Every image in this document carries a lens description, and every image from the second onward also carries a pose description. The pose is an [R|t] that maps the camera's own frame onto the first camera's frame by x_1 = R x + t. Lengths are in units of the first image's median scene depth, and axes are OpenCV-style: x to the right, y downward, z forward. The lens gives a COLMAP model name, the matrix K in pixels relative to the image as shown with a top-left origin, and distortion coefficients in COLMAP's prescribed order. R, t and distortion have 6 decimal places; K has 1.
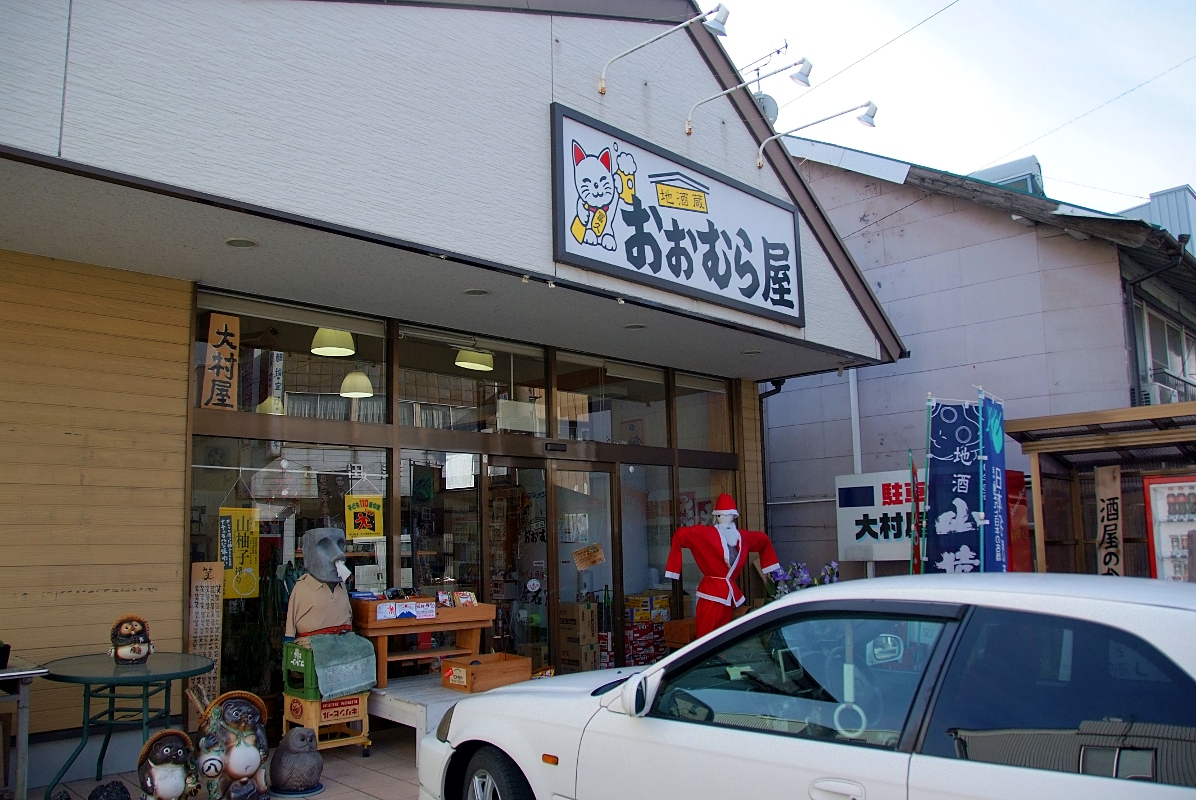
lens RADIAL K [[966.8, 0, 594.5], [0, 966.8, 424.2], [0, 0, 1]] dist [-0.164106, 0.117271]
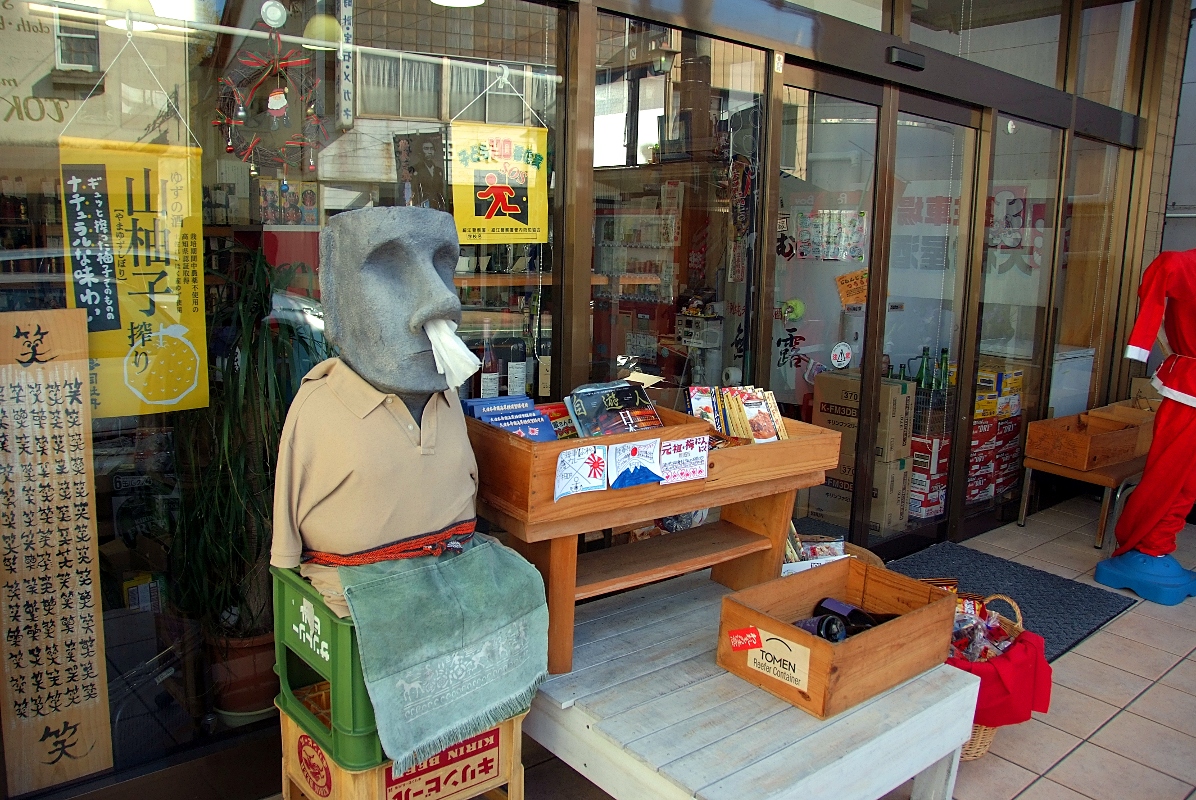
lens RADIAL K [[966.8, 0, 594.5], [0, 966.8, 424.2], [0, 0, 1]] dist [-0.164106, 0.117271]
pose [[0.995230, 0.060600, -0.076452, -0.163632], [-0.034654, 0.952162, 0.303623, 0.068652], [0.091194, -0.299525, 0.949720, 0.596274]]
